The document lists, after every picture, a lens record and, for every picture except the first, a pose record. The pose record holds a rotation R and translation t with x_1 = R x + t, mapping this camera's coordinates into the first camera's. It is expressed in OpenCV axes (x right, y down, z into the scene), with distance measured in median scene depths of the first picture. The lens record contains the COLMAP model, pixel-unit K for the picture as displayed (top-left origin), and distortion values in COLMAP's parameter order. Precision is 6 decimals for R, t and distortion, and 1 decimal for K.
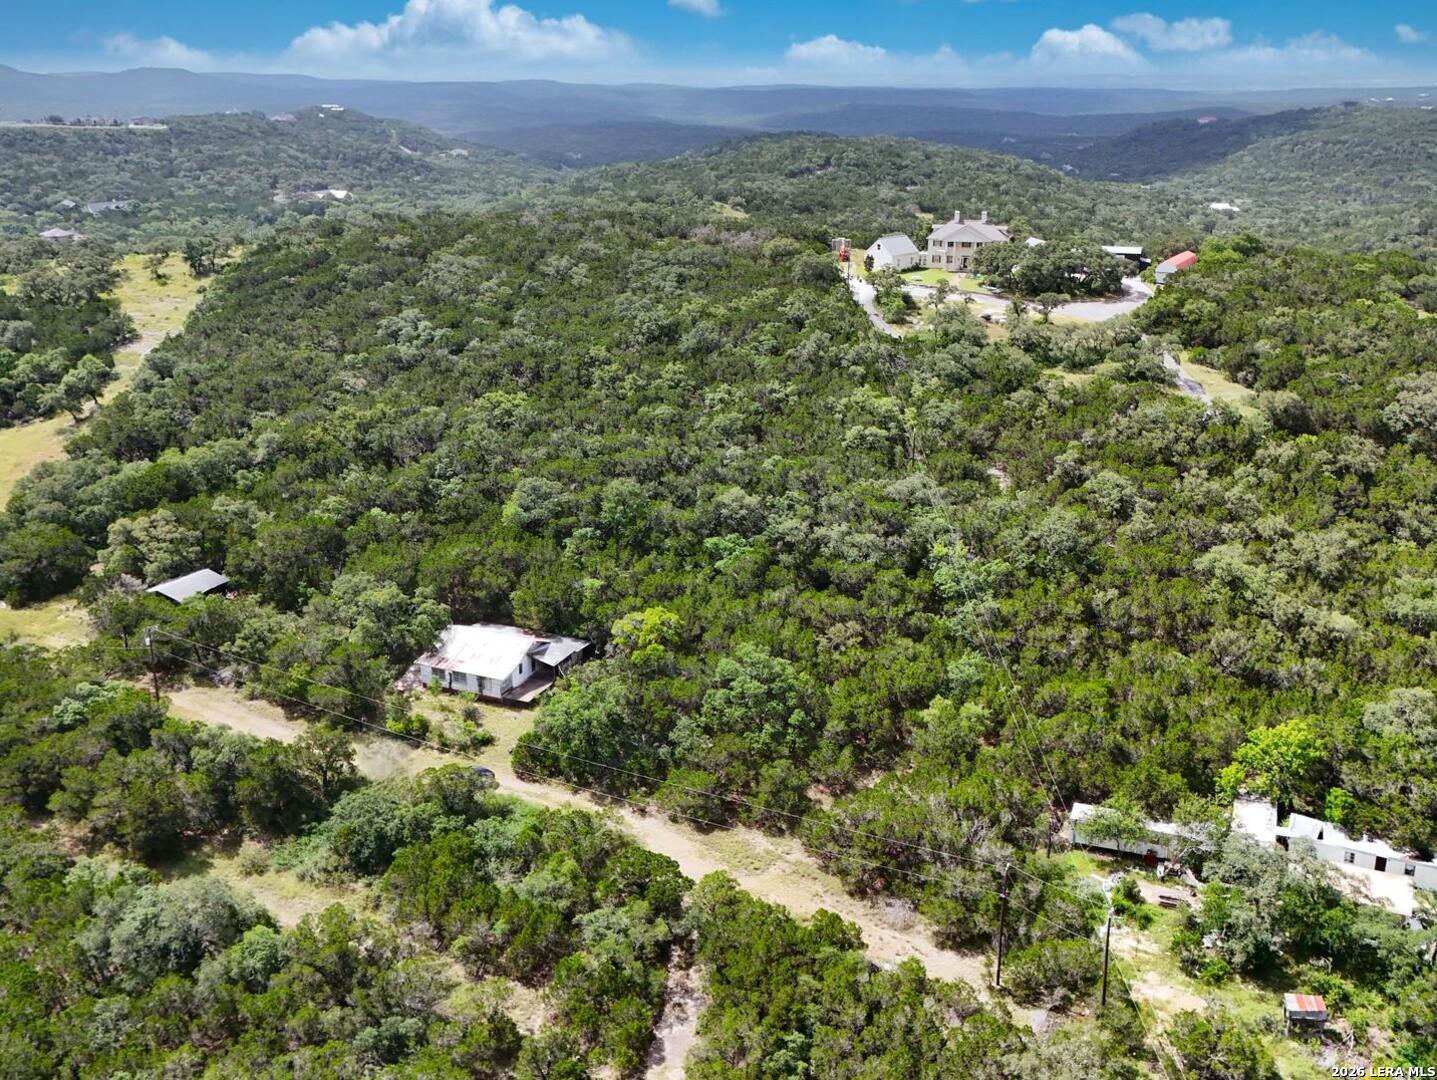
lens RADIAL K [[1402.6, 0, 718.5], [0, 1402.6, 540.0], [0, 0, 1]] dist [0.149432, -0.315266]
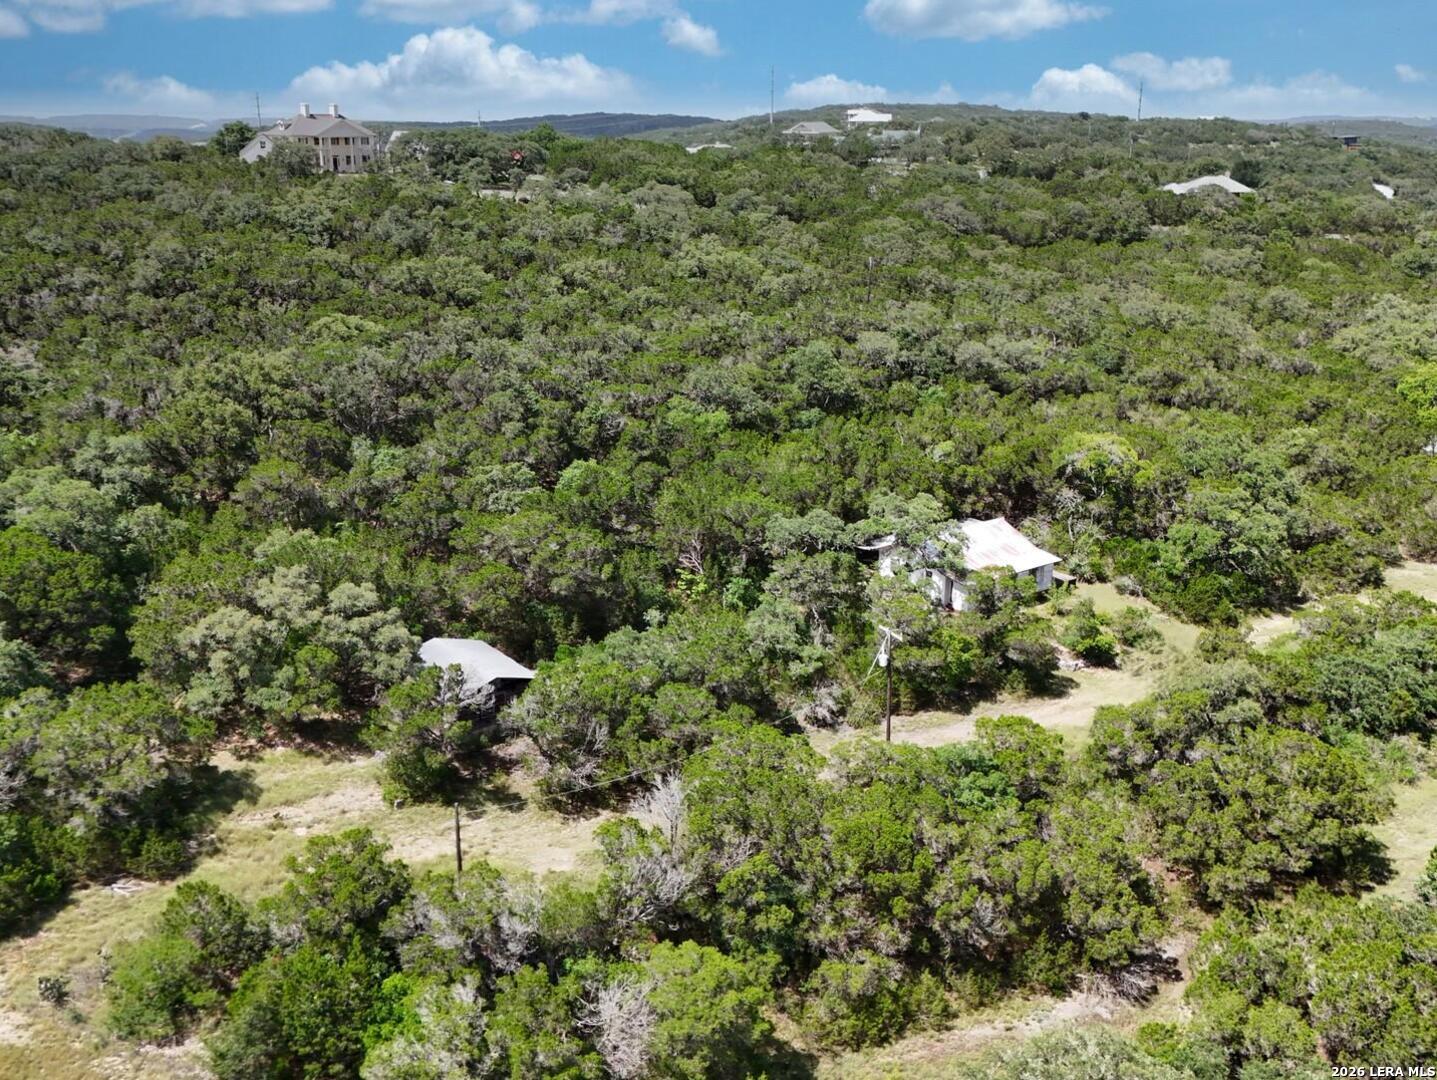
lens RADIAL K [[1402.6, 0, 718.5], [0, 1402.6, 540.0], [0, 0, 1]] dist [0.149432, -0.315266]
pose [[0.459252, -0.254755, 0.850992, -0.748166], [0.276495, 0.951401, 0.135599, -0.056256], [-0.844179, 0.173021, 0.507371, 0.642555]]
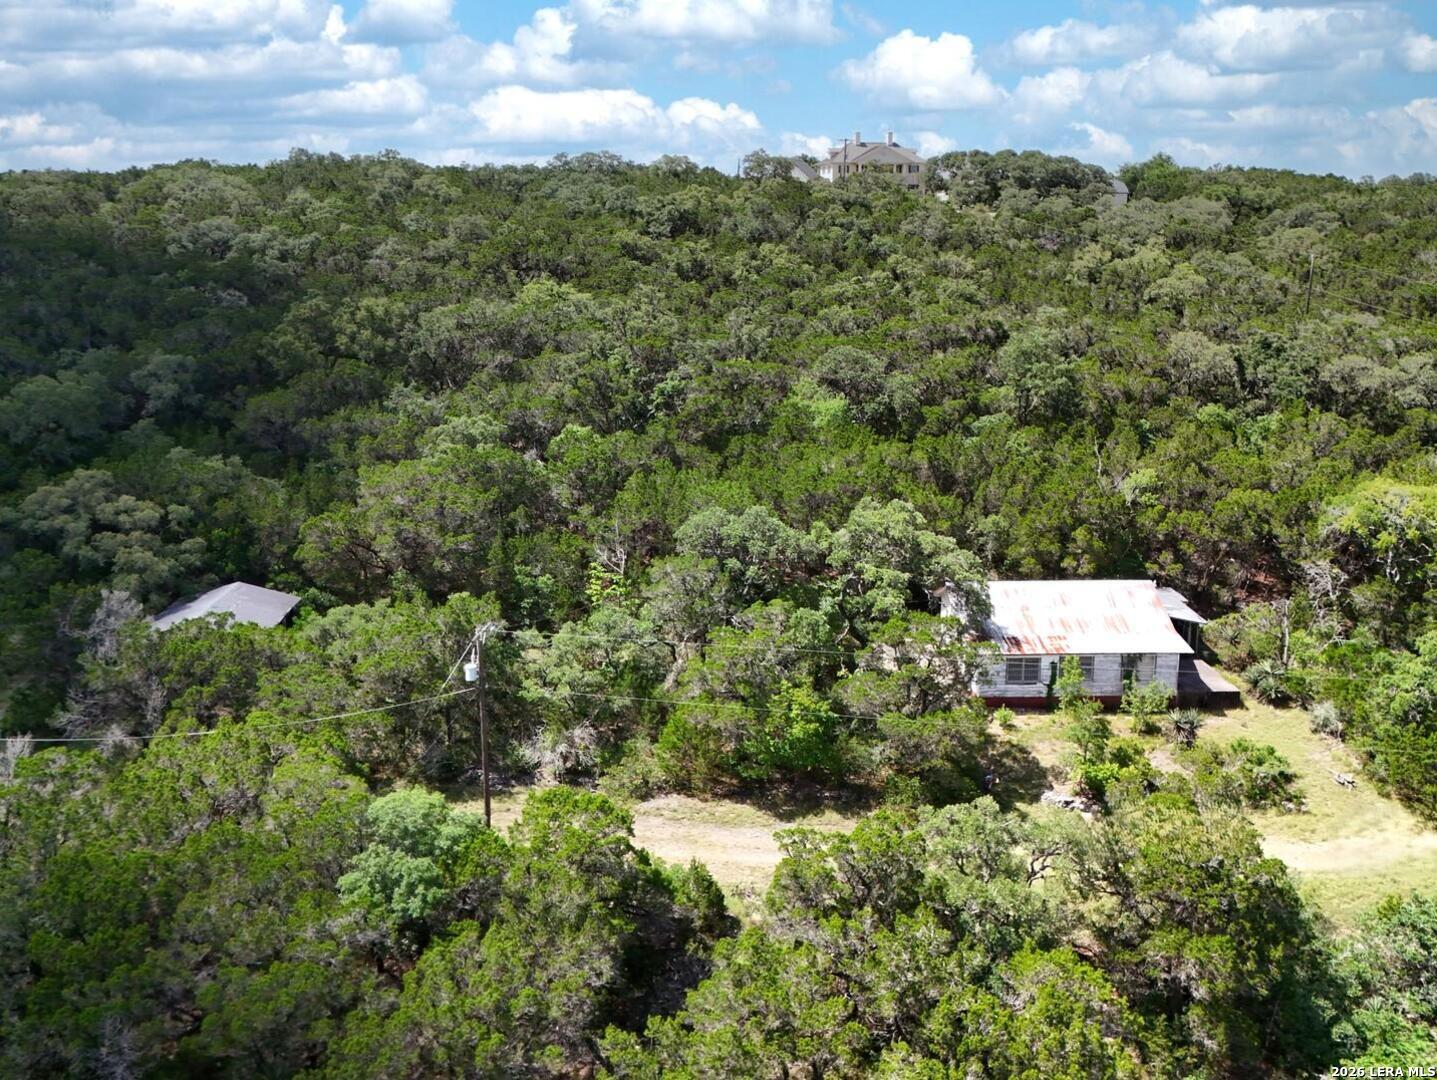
lens RADIAL K [[1407.5, 0, 718.5], [0, 1407.5, 540.0], [0, 0, 1]] dist [0.089918, -0.104827]
pose [[0.889716, -0.098960, 0.445660, -0.423504], [0.145350, 0.986826, -0.071050, 0.061271], [-0.432758, 0.127991, 0.892378, 0.535470]]
